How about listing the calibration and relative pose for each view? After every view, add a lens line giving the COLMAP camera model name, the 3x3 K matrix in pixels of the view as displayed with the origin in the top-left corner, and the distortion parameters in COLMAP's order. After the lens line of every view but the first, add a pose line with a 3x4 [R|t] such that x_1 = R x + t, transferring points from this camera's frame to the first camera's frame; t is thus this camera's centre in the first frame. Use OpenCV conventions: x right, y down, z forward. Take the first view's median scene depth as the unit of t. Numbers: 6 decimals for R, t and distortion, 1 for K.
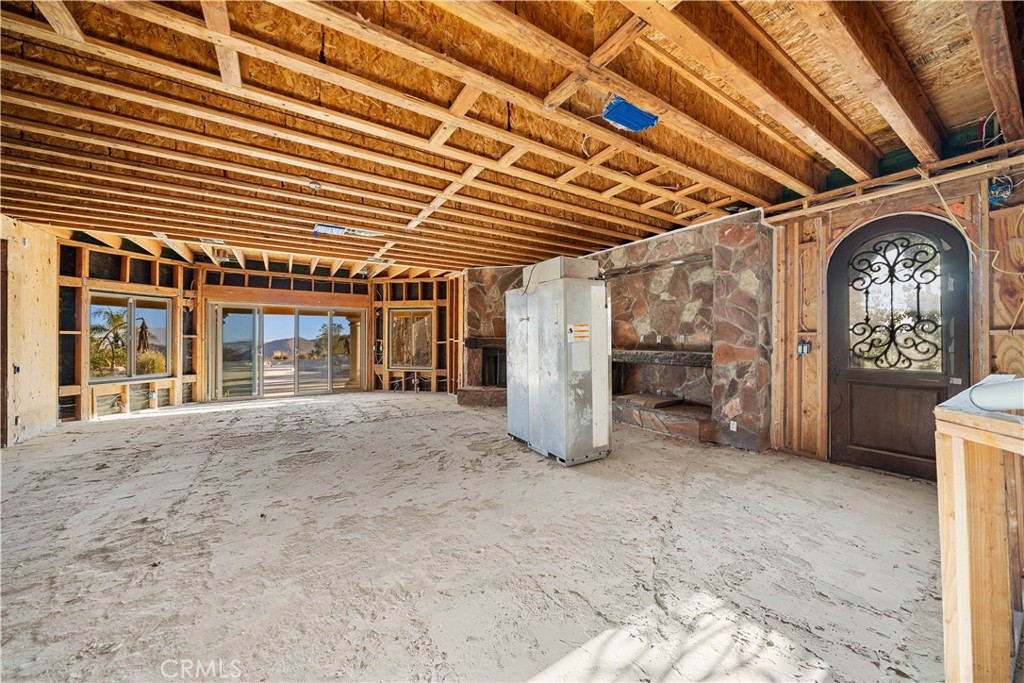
lens RADIAL K [[353.4, 0, 514.0], [0, 353.4, 339.1], [0, 0, 1]] dist [-0.006249, 0.000661]
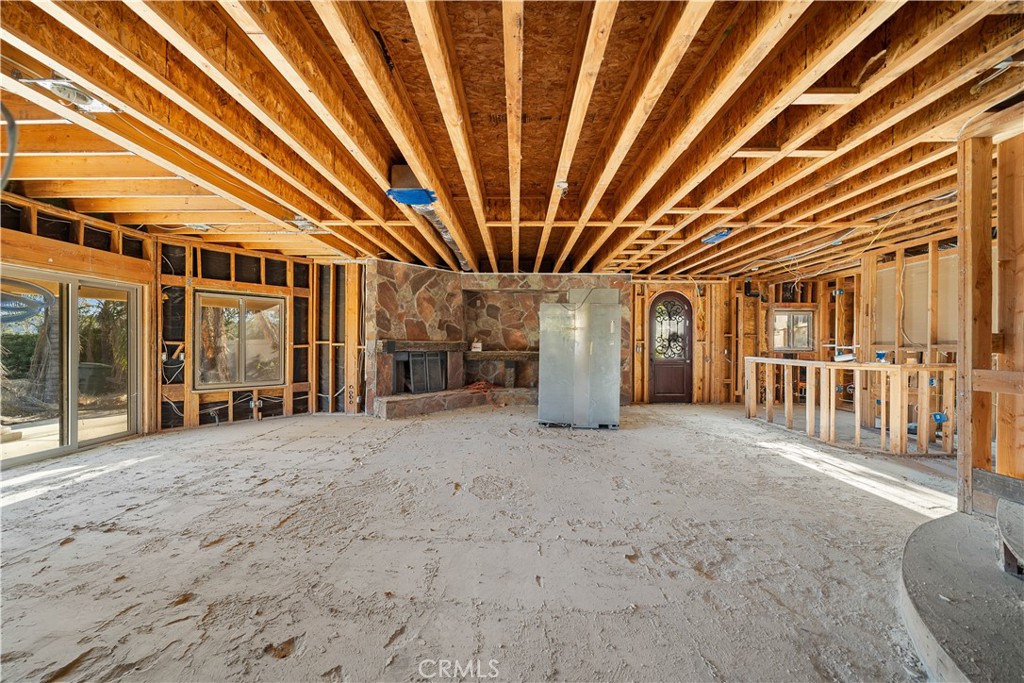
lens RADIAL K [[353.4, 0, 510.7], [0, 353.4, 343.9], [0, 0, 1]] dist [-0.006249, 0.000661]
pose [[0.561903, 0.001884, 0.827201, -0.752860], [-0.008232, 0.999961, 0.003315, -0.002033], [-0.827162, -0.008672, 0.561896, 0.296996]]
